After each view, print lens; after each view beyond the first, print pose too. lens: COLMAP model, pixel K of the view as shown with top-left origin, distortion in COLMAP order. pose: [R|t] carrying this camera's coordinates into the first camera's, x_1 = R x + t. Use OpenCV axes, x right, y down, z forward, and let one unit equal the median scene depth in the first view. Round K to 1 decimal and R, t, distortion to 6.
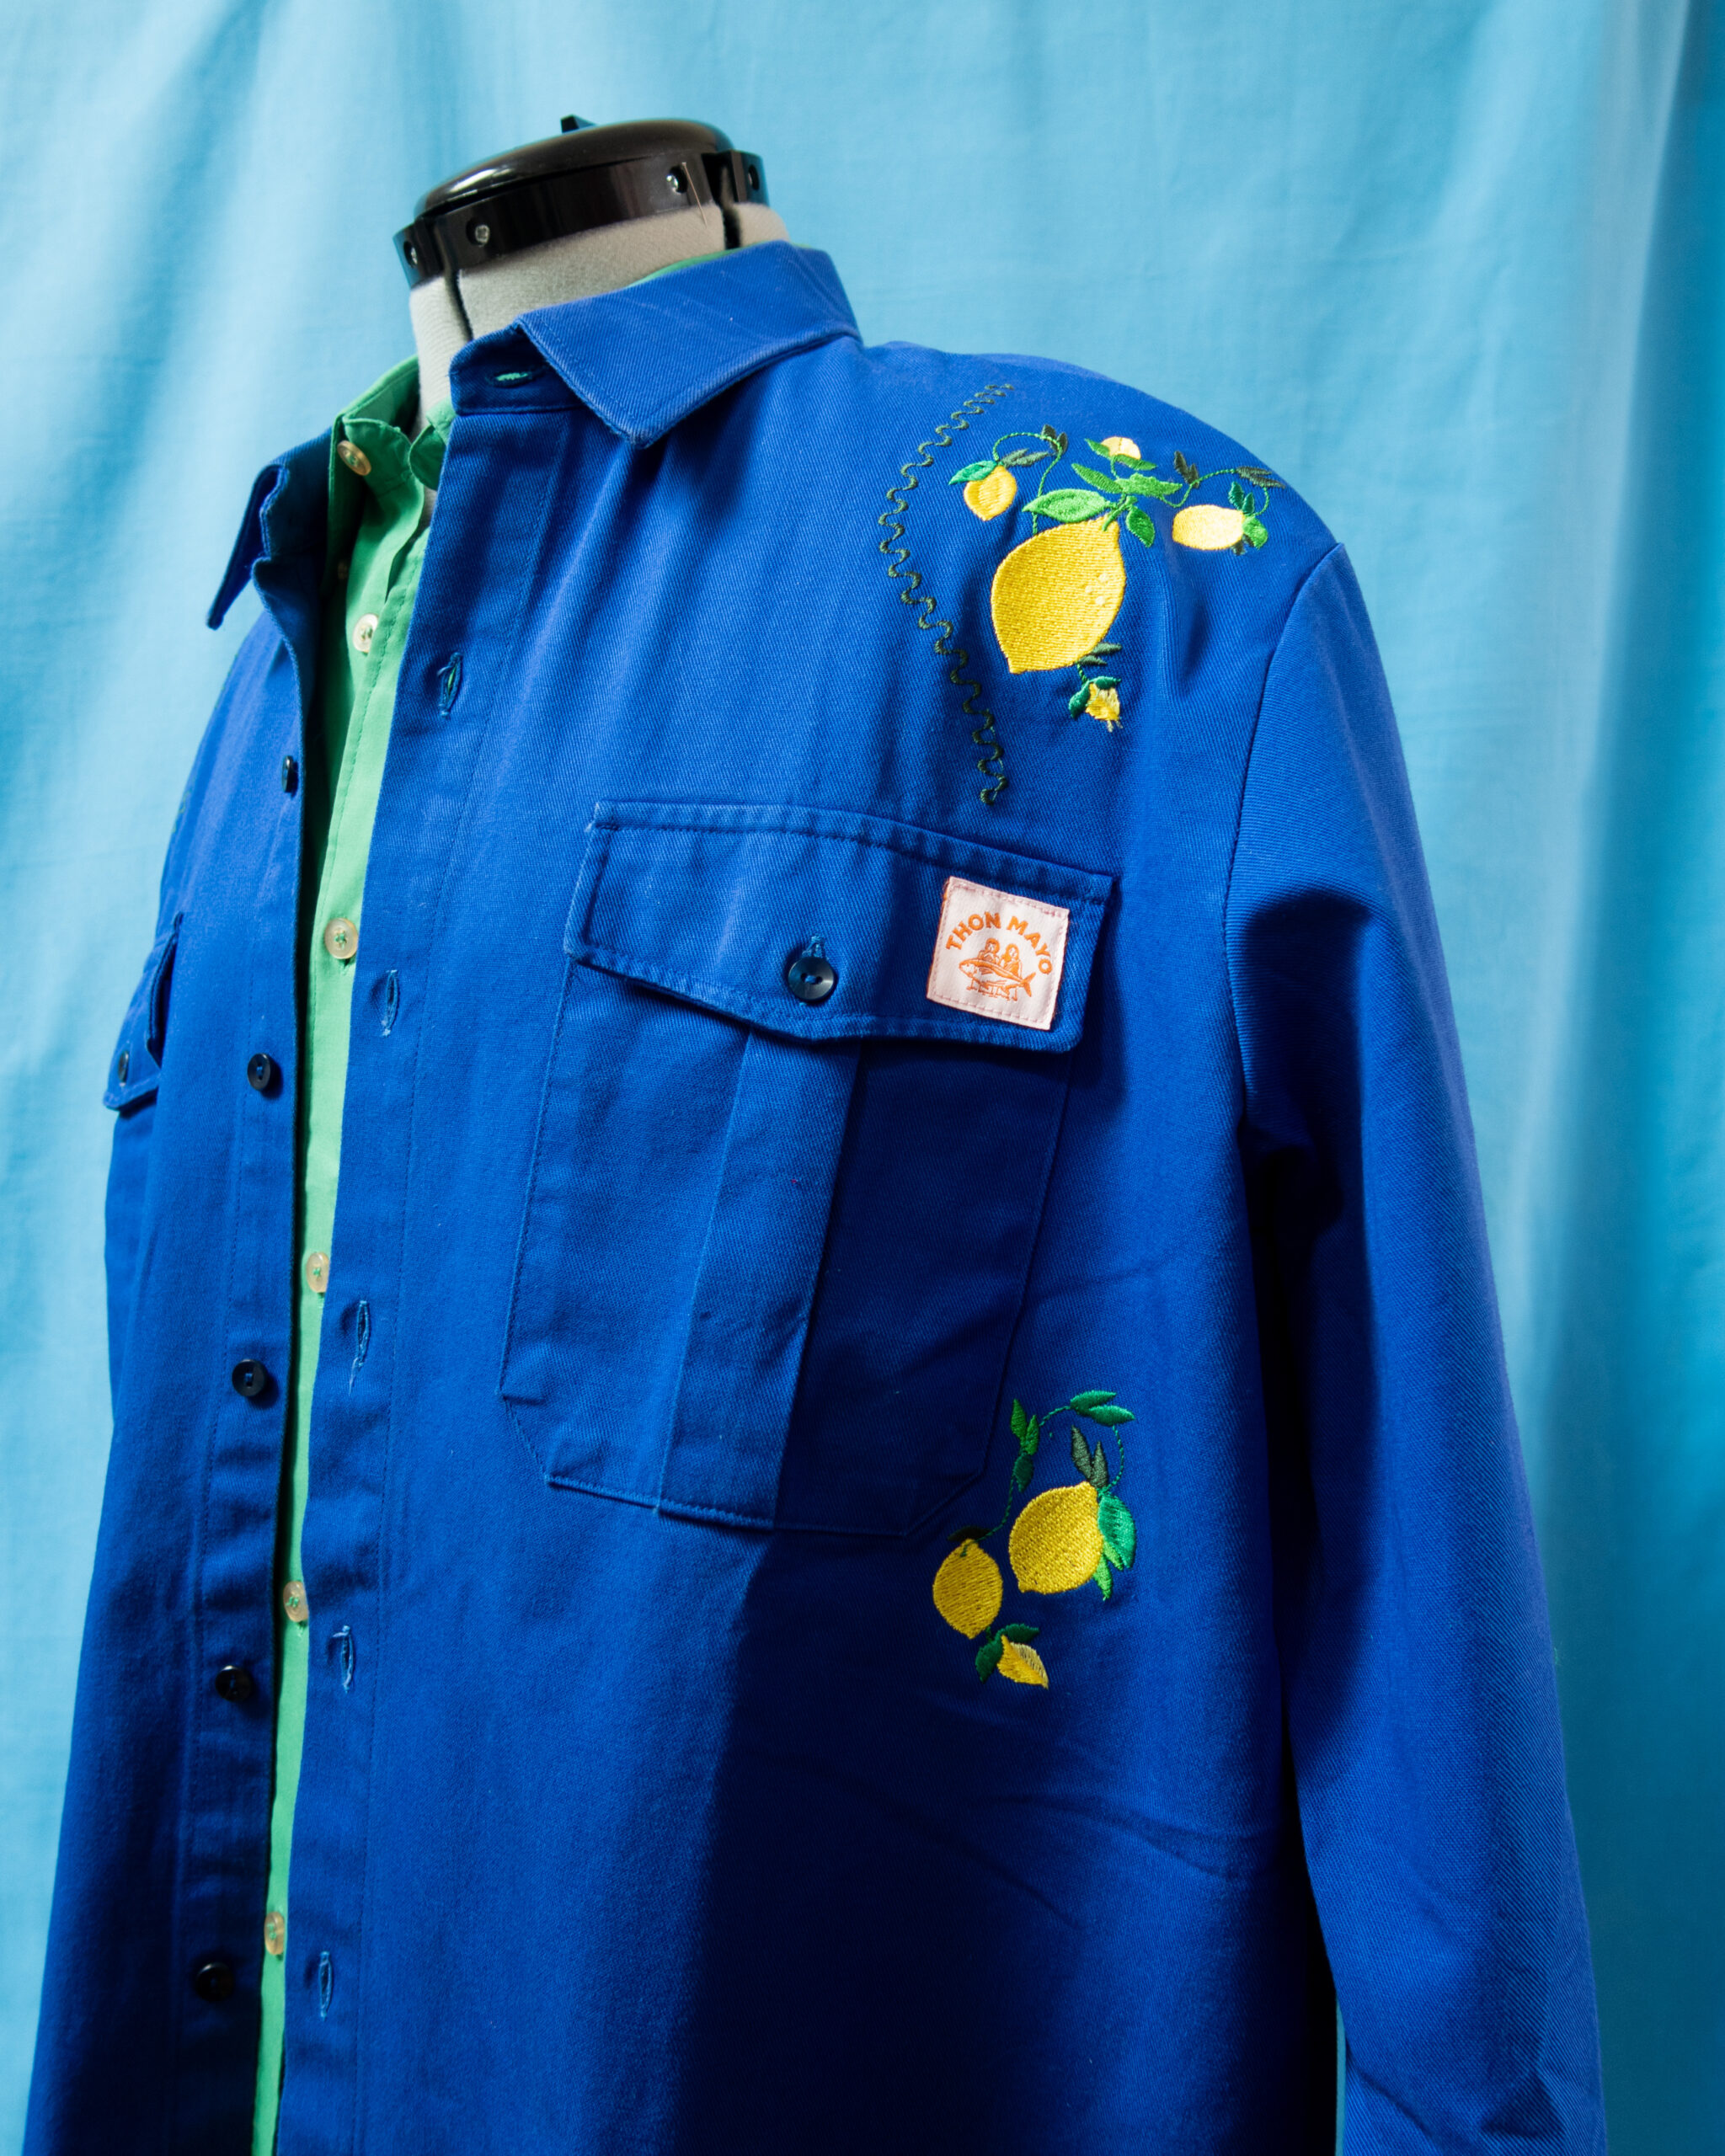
lens RADIAL K [[1988.5, 0, 862.5], [0, 1988.5, 1078.0], [0, 0, 1]] dist [-0.008965, -0.021989]
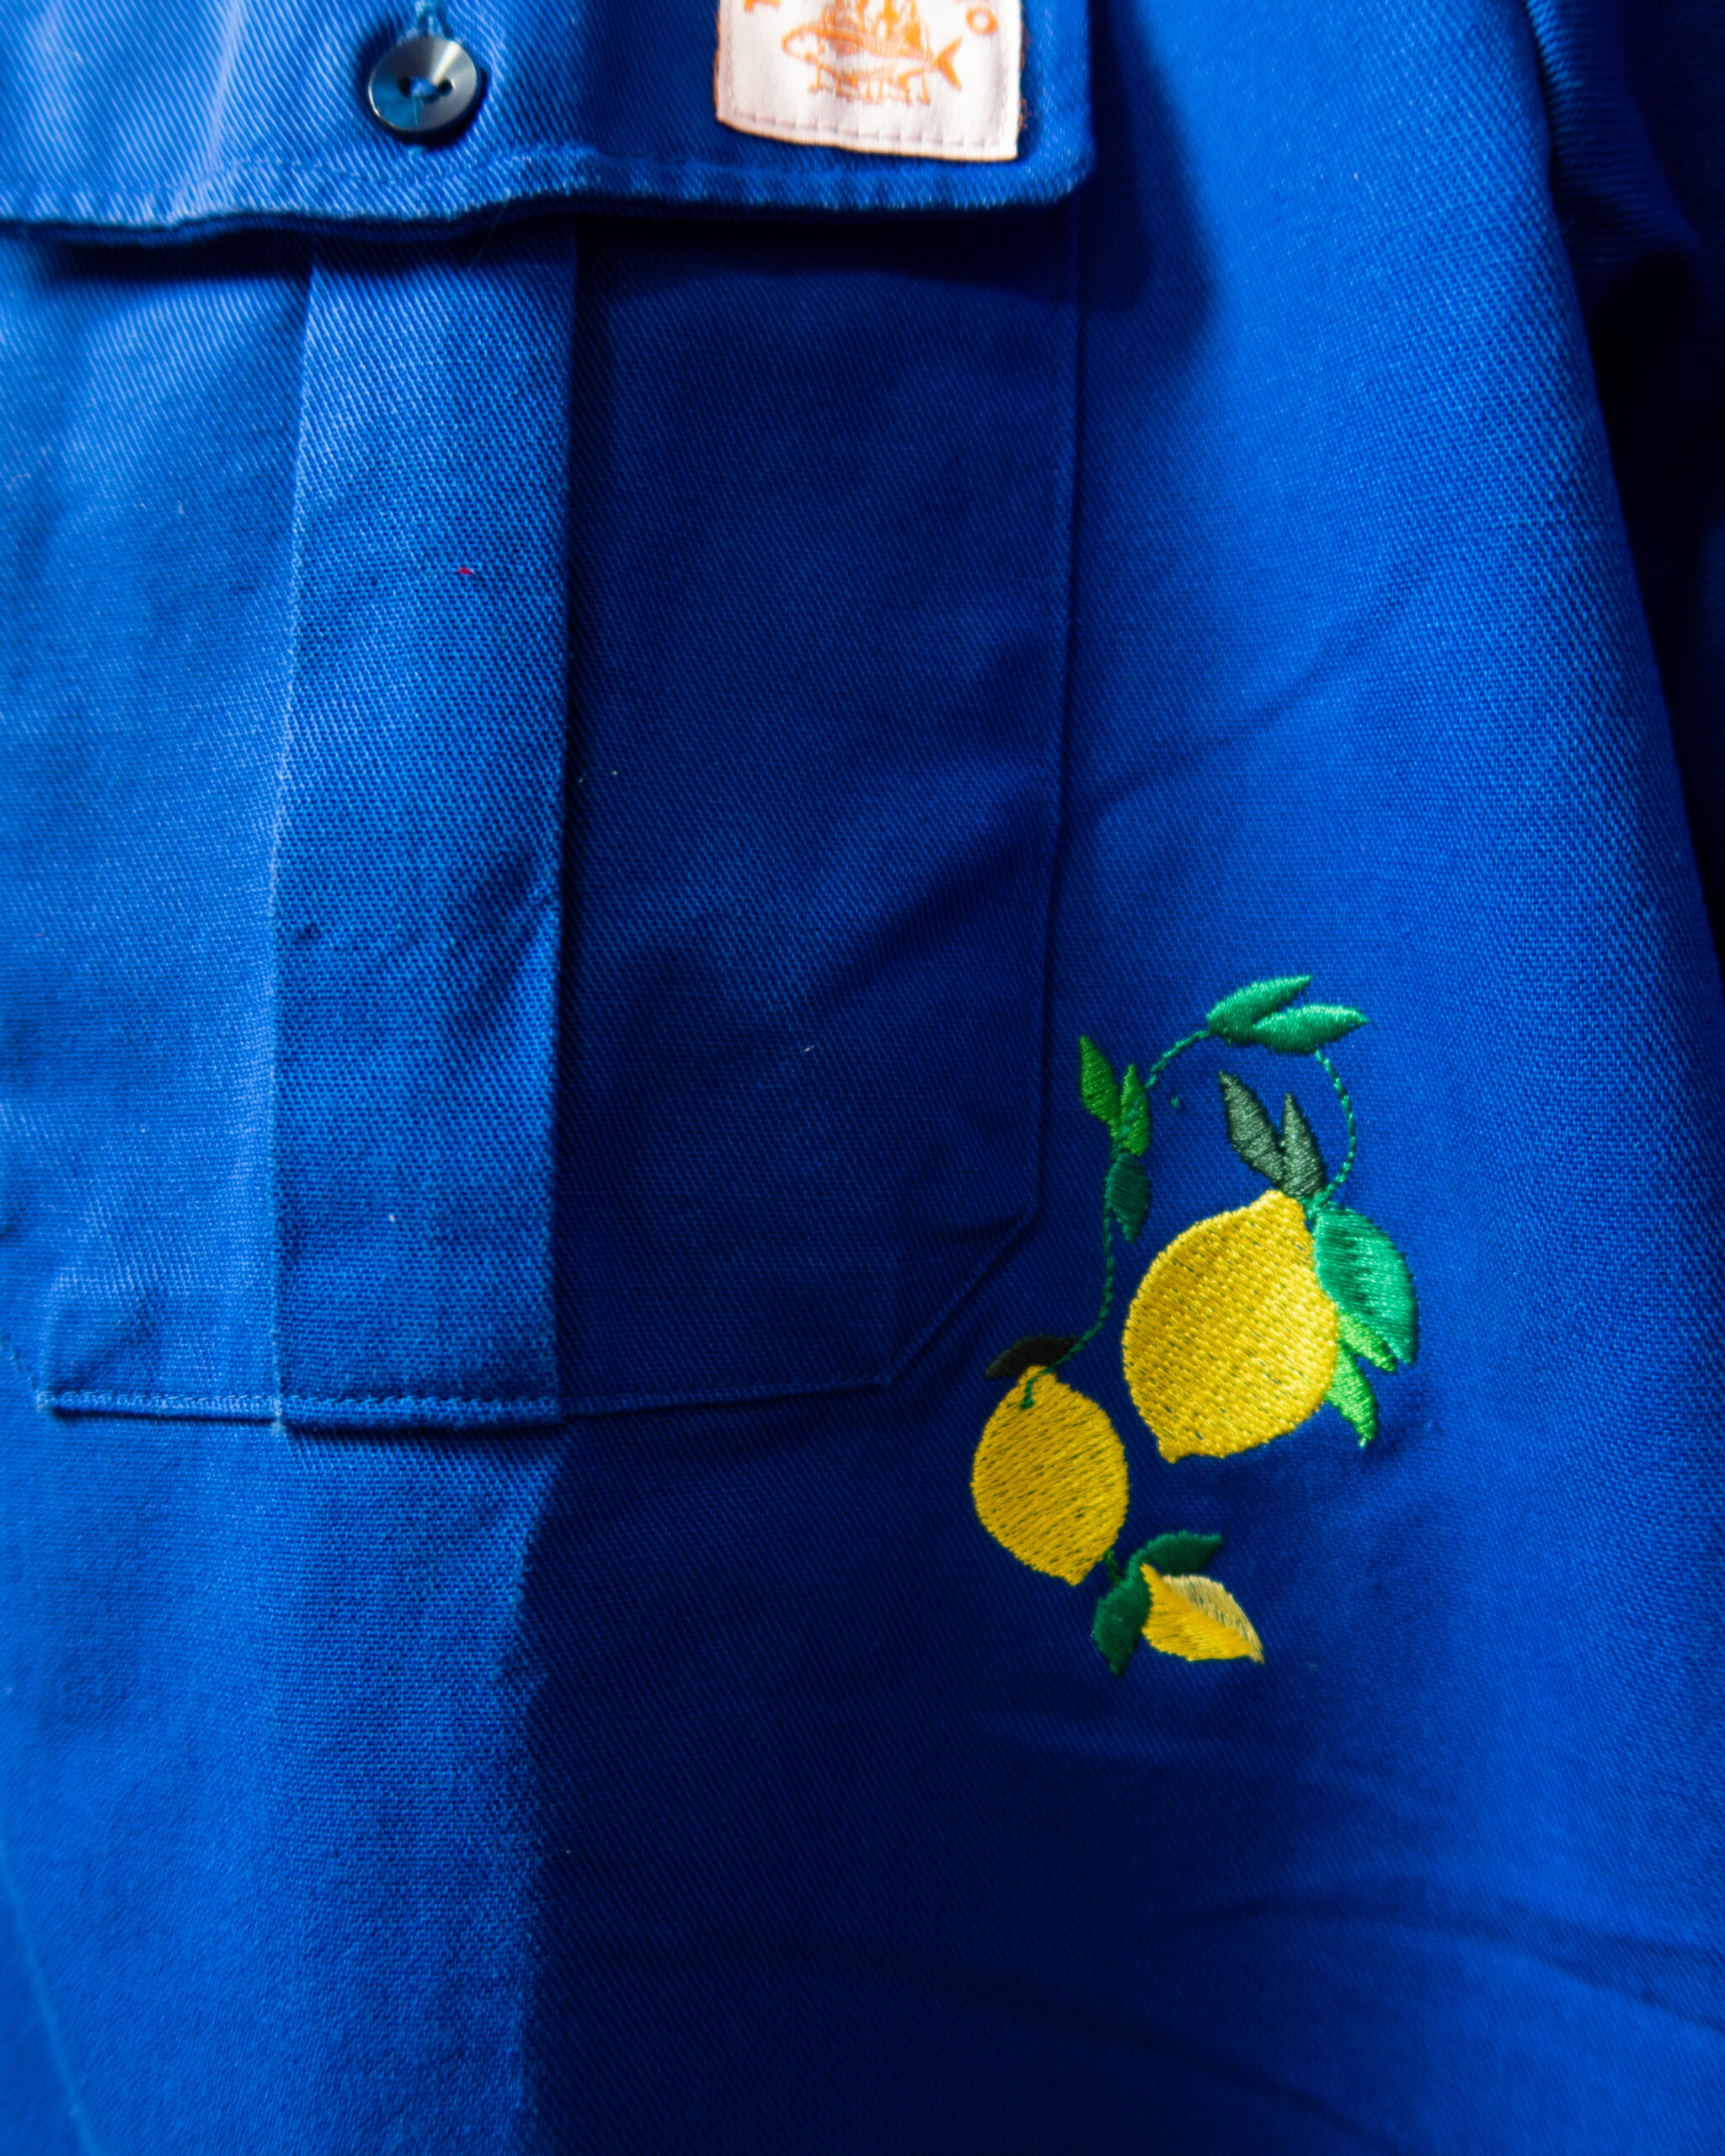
lens RADIAL K [[1988.5, 0, 862.5], [0, 1988.5, 1078.0], [0, 0, 1]] dist [-0.008965, -0.021989]
pose [[0.984314, -0.174878, 0.023324, 0.017357], [0.173730, 0.983788, 0.044485, 0.144790], [-0.030726, -0.039735, 0.998738, 0.570611]]
